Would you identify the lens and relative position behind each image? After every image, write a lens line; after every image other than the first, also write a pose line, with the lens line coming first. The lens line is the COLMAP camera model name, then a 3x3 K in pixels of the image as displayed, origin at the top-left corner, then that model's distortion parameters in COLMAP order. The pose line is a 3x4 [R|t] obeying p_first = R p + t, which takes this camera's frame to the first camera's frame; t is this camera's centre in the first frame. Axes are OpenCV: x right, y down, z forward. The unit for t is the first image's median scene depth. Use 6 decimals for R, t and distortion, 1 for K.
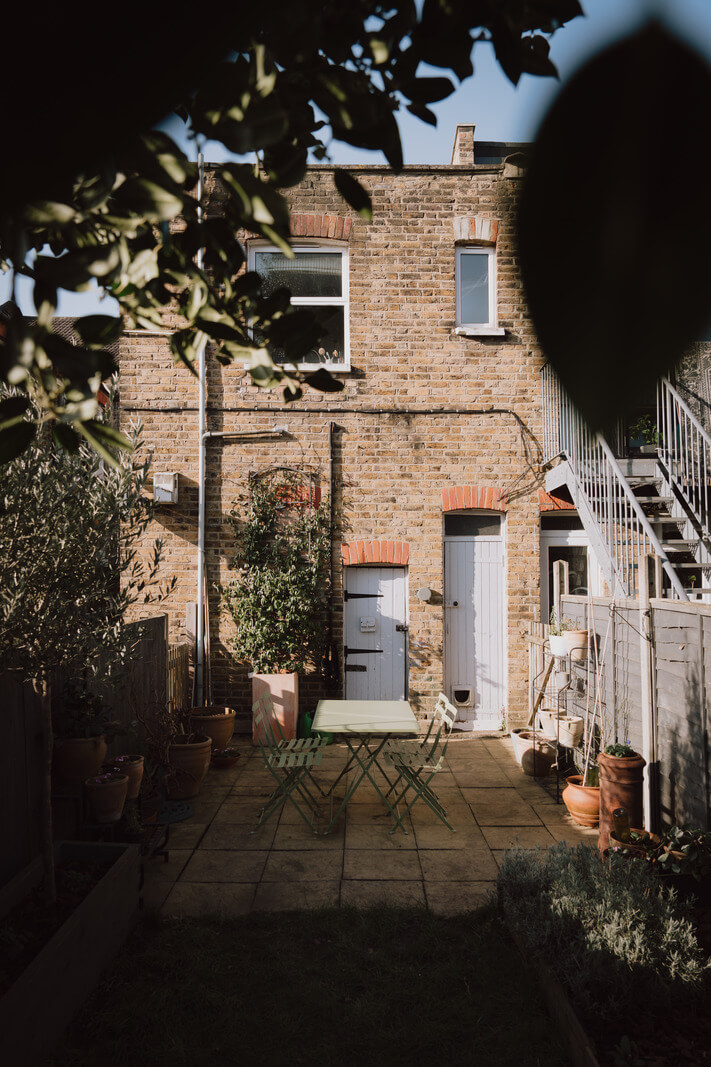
lens RADIAL K [[768.2, 0, 298.1], [0, 768.2, 566.0], [0, 0, 1]] dist [-0.008819, -0.001005]
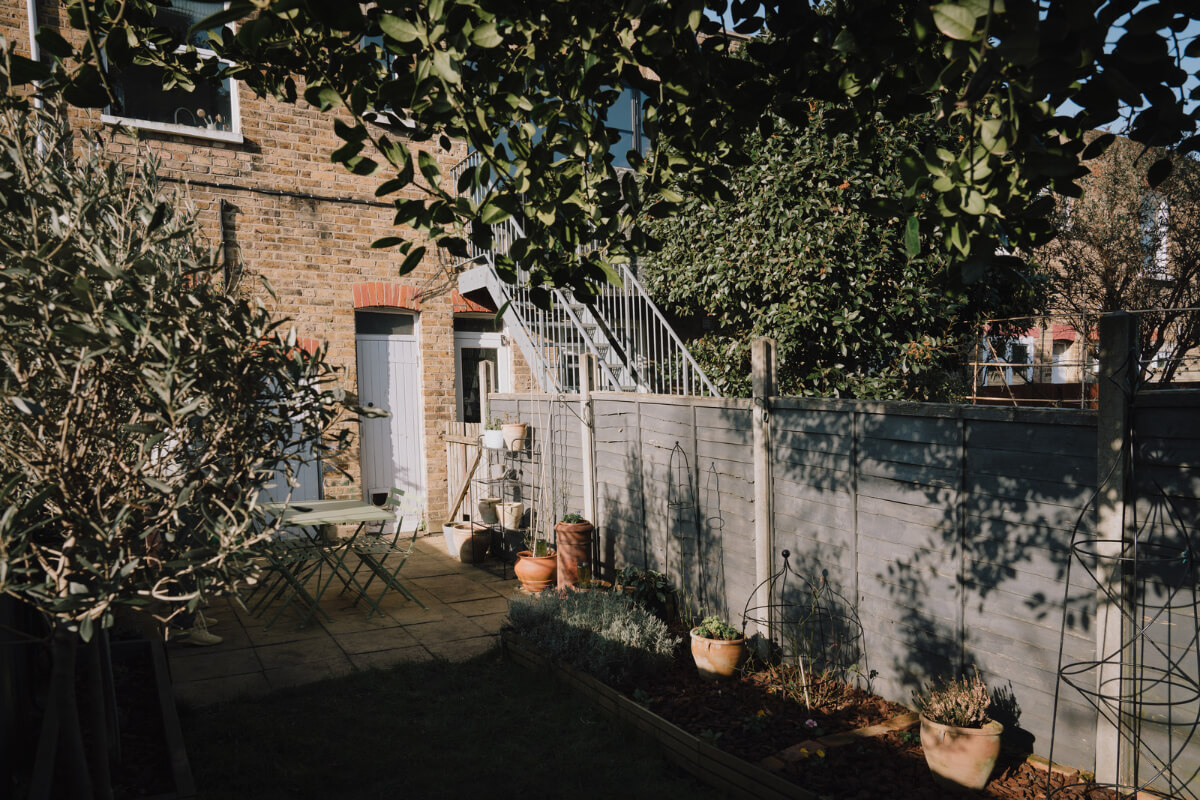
lens RADIAL K [[864.0, 0, 578.1], [0, 864.0, 397.1], [0, 0, 1]] dist [-0.008819, -0.001005]
pose [[0.873170, -0.001296, 0.487414, -0.094594], [-0.012988, 0.999579, 0.025926, 0.008090], [-0.487243, -0.028968, 0.872786, -0.068383]]
